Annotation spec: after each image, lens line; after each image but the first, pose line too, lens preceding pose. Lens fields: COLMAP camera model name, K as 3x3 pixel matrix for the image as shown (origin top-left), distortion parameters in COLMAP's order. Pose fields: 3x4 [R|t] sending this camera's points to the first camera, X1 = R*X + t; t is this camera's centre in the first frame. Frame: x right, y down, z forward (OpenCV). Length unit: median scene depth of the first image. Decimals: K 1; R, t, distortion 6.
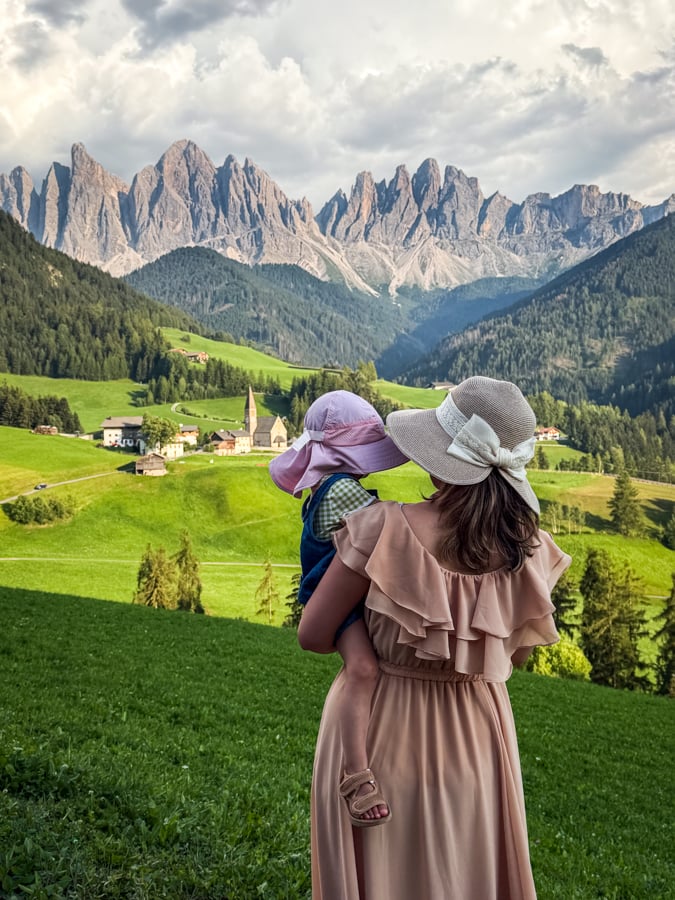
lens RADIAL K [[929.1, 0, 337.5], [0, 929.1, 450.0], [0, 0, 1]] dist [0.130860, -0.013245]
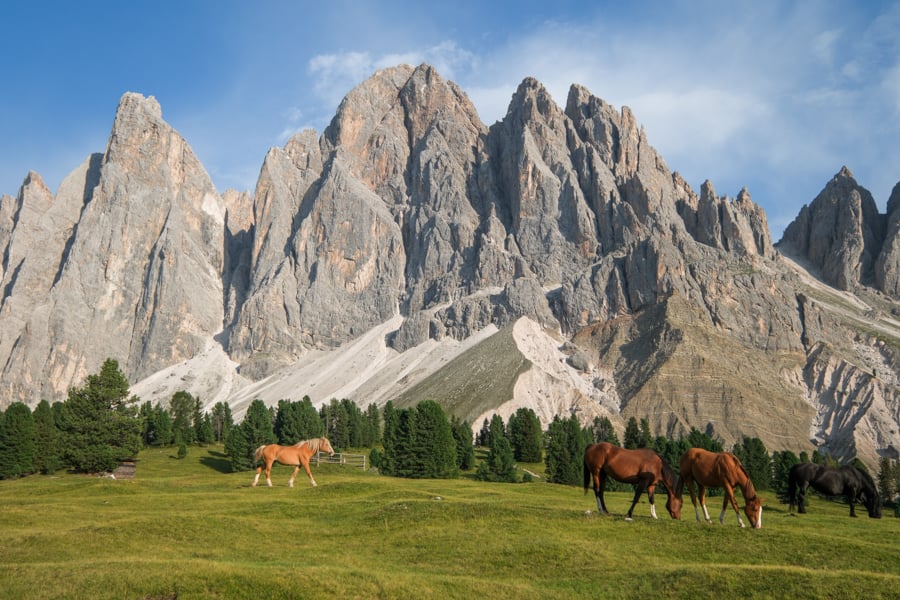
lens RADIAL K [[910.6, 0, 450.0], [0, 910.6, 300.0], [0, 0, 1]] dist [0.003145, 0.001541]
pose [[0.983314, -0.030137, -0.179404, -0.090803], [-0.024412, 0.955403, -0.294296, -0.148434], [0.180272, 0.293764, 0.938725, 0.765187]]
